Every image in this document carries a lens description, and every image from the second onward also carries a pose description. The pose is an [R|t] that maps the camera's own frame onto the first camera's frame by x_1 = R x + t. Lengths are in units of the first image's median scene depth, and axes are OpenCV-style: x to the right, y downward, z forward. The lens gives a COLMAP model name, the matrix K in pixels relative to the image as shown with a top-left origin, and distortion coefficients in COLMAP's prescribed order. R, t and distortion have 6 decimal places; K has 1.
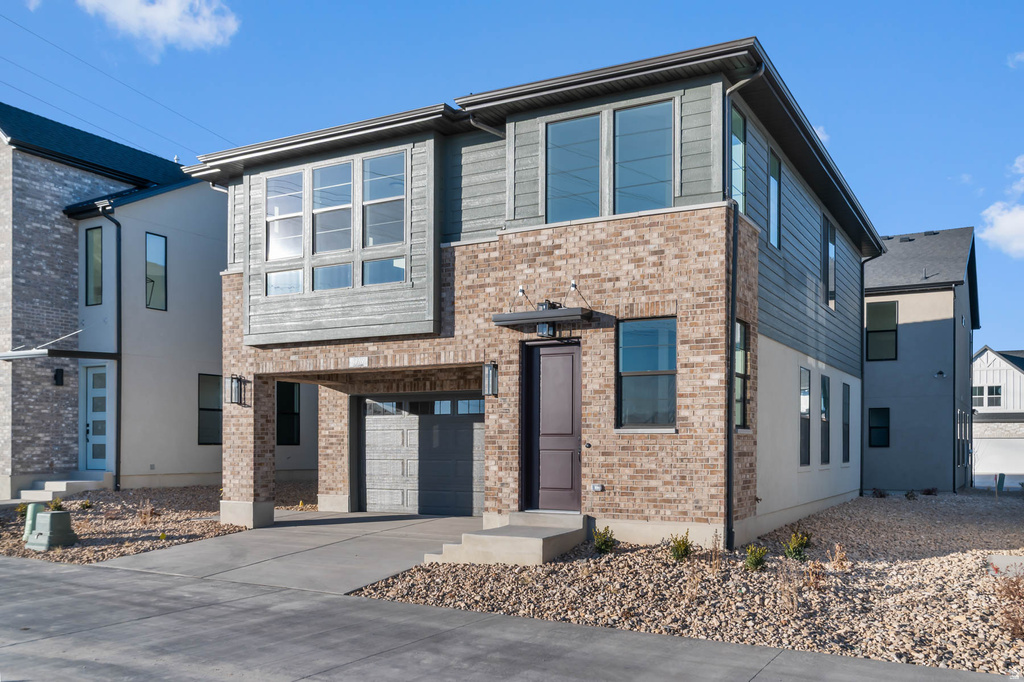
lens RADIAL K [[857.9, 0, 523.7], [0, 857.9, 347.2], [0, 0, 1]] dist [0.000793, 0.000399]
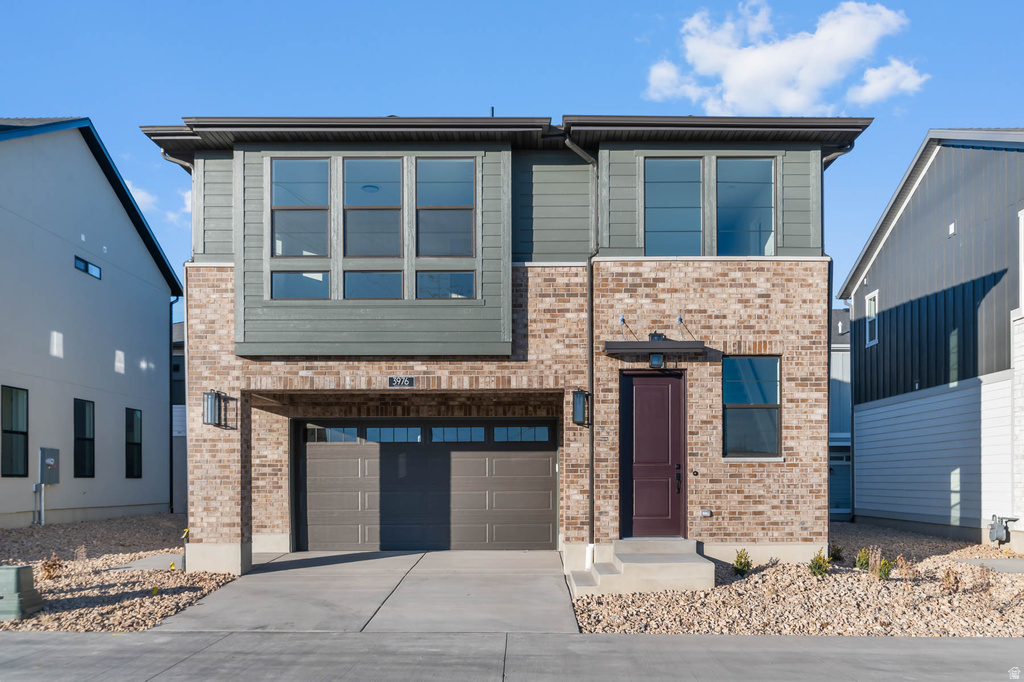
lens RADIAL K [[848.7, 0, 514.2], [0, 848.7, 383.7], [0, 0, 1]] dist [0.002658, 0.001227]
pose [[0.881977, 0.047986, 0.468843, -0.581631], [-0.048839, 0.998753, -0.010348, 0.025779], [-0.468755, -0.013771, 0.883221, 0.183081]]
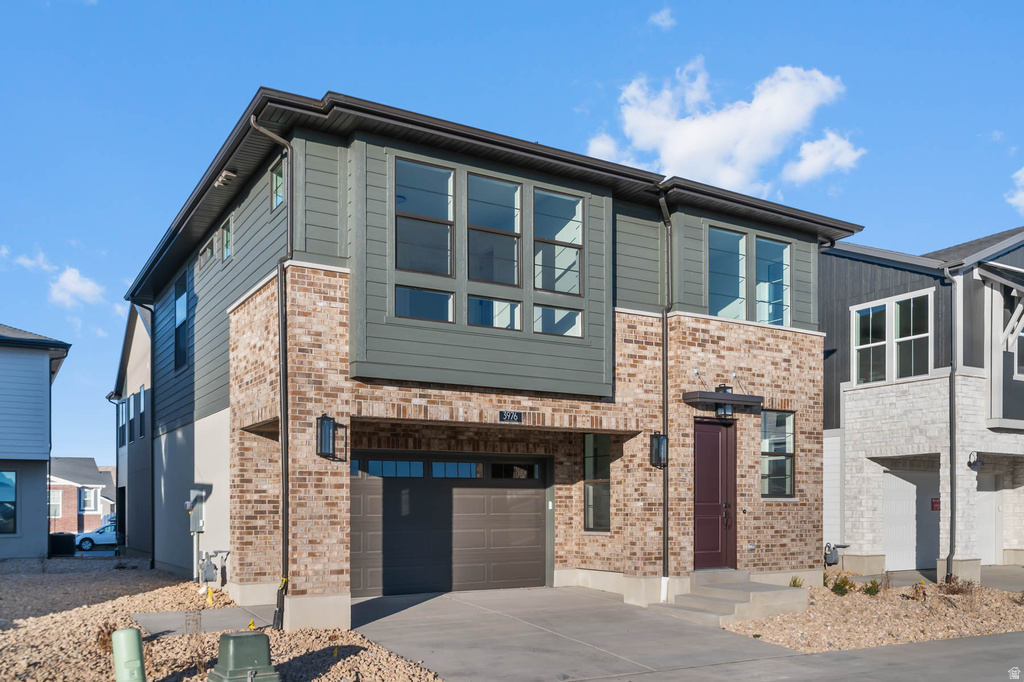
lens RADIAL K [[890.4, 0, 511.6], [0, 890.4, 413.6], [0, 0, 1]] dist [-0.003905, -0.001928]
pose [[0.508401, 0.088468, 0.856564, -1.105323], [-0.092813, 0.994544, -0.047631, 0.065222], [-0.856104, -0.055284, 0.513838, 0.620508]]
